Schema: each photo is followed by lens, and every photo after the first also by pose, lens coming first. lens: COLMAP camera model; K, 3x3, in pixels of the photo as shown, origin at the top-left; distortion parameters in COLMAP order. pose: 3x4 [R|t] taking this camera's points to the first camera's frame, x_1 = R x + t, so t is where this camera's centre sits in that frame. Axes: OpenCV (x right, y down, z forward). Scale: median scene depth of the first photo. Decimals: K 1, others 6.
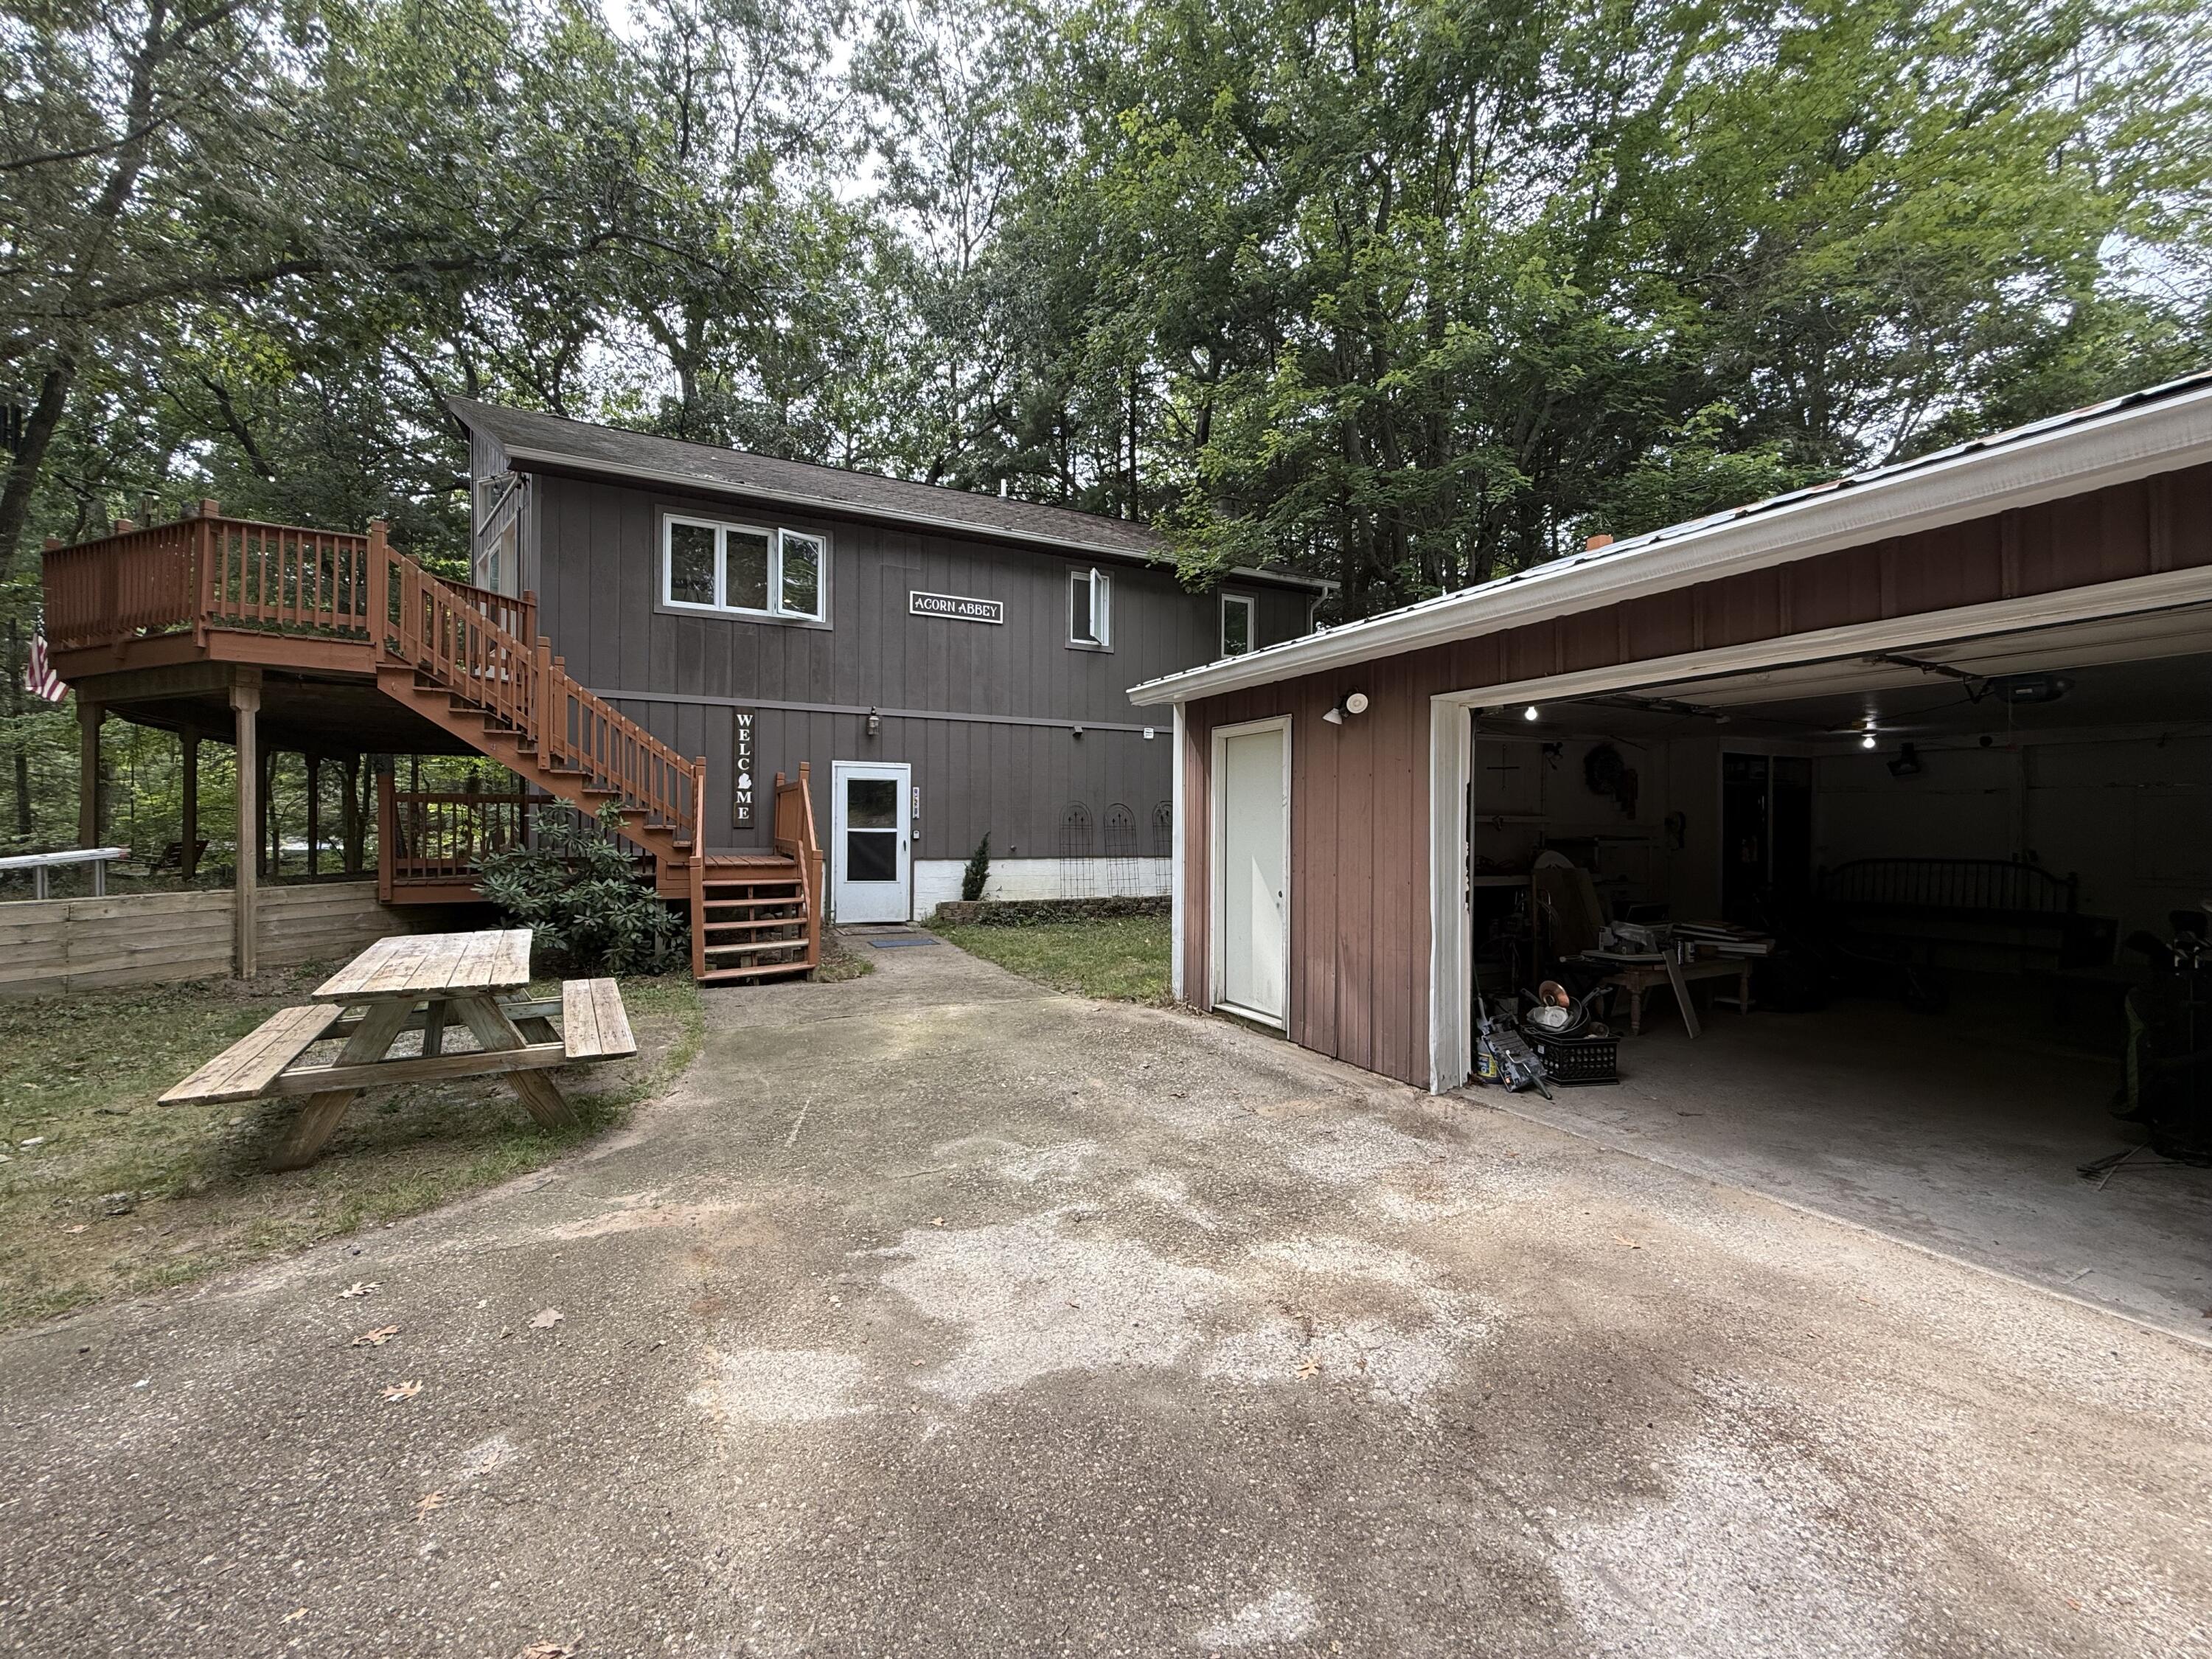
lens RADIAL K [[882.7, 0, 1098.4], [0, 882.7, 828.3], [0, 0, 1]] dist [-0.000428, 0.000012]
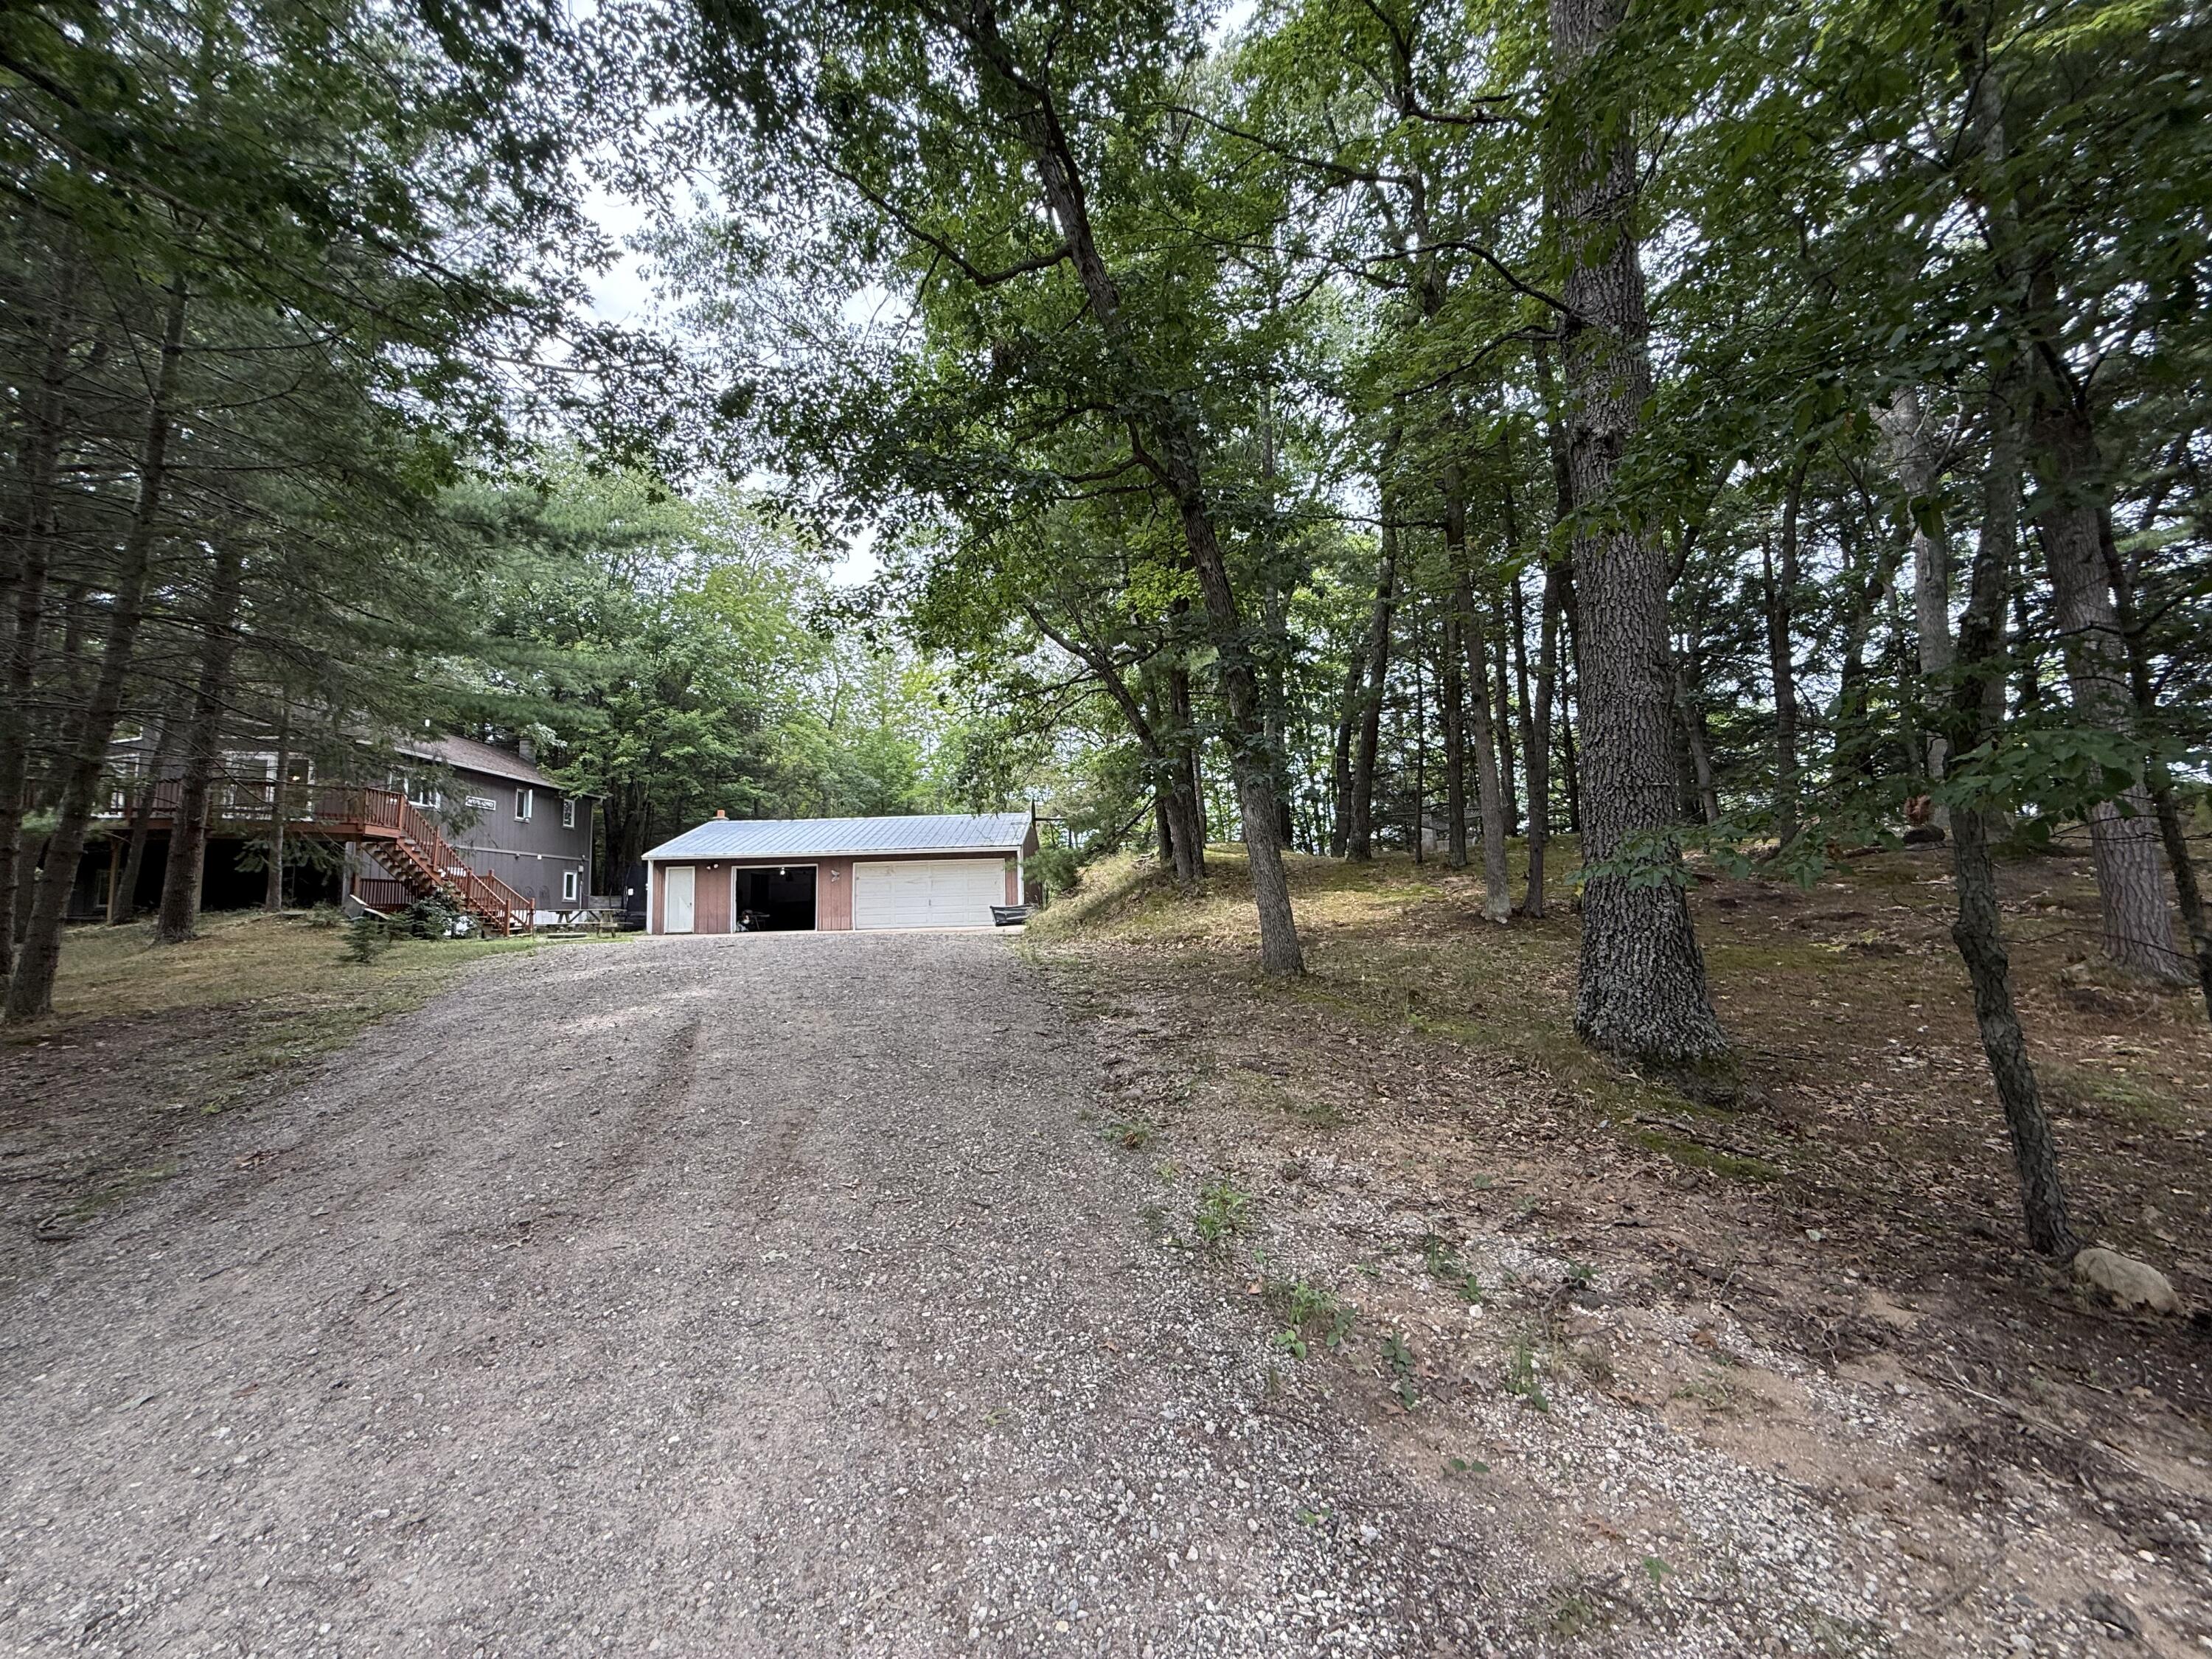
lens RADIAL K [[882.7, 0, 1098.4], [0, 882.7, 828.3], [0, 0, 1]] dist [-0.000428, 0.000012]
pose [[0.457731, 0.069684, 0.886356, -2.573344], [0.028152, 0.995288, -0.092787, 0.147703], [-0.888645, 0.067424, 0.453612, -2.661734]]
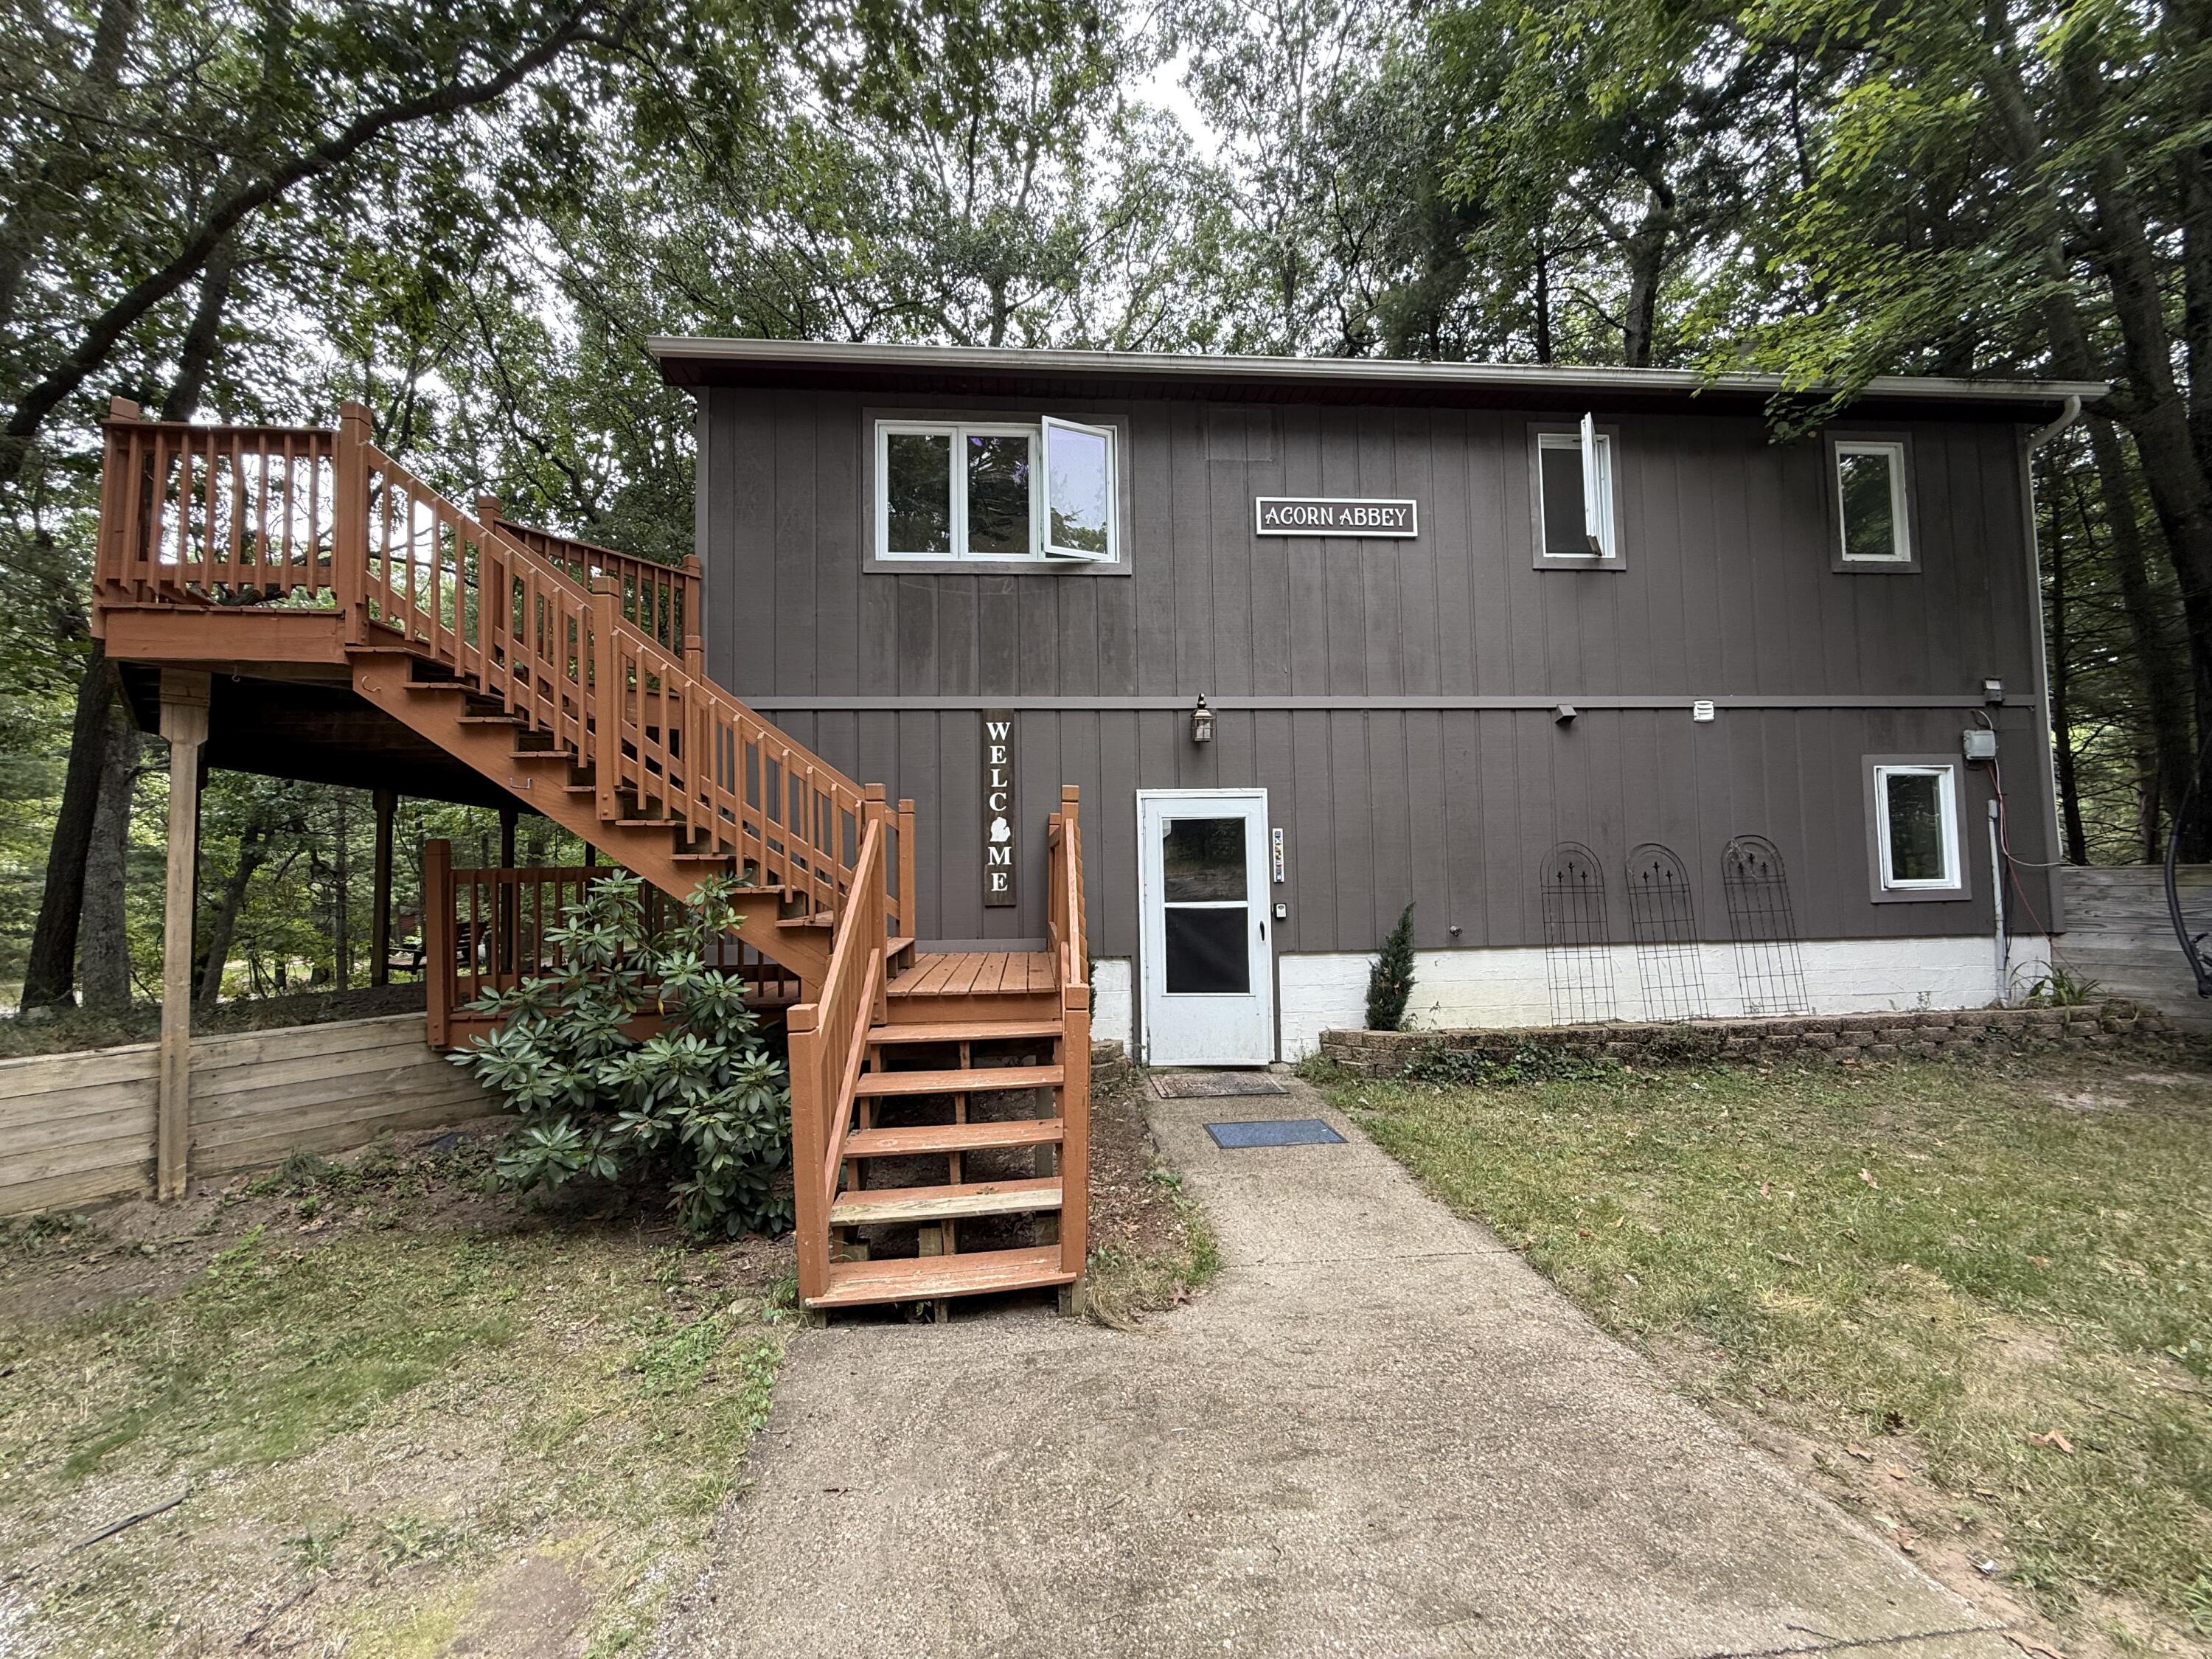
lens RADIAL K [[882.7, 0, 1098.4], [0, 882.7, 828.3], [0, 0, 1]] dist [-0.000428, 0.000012]
pose [[0.930579, -0.042556, -0.363610, -0.176375], [0.023862, 0.998159, -0.055753, -0.028427], [0.365313, 0.043206, 0.929881, 0.700513]]
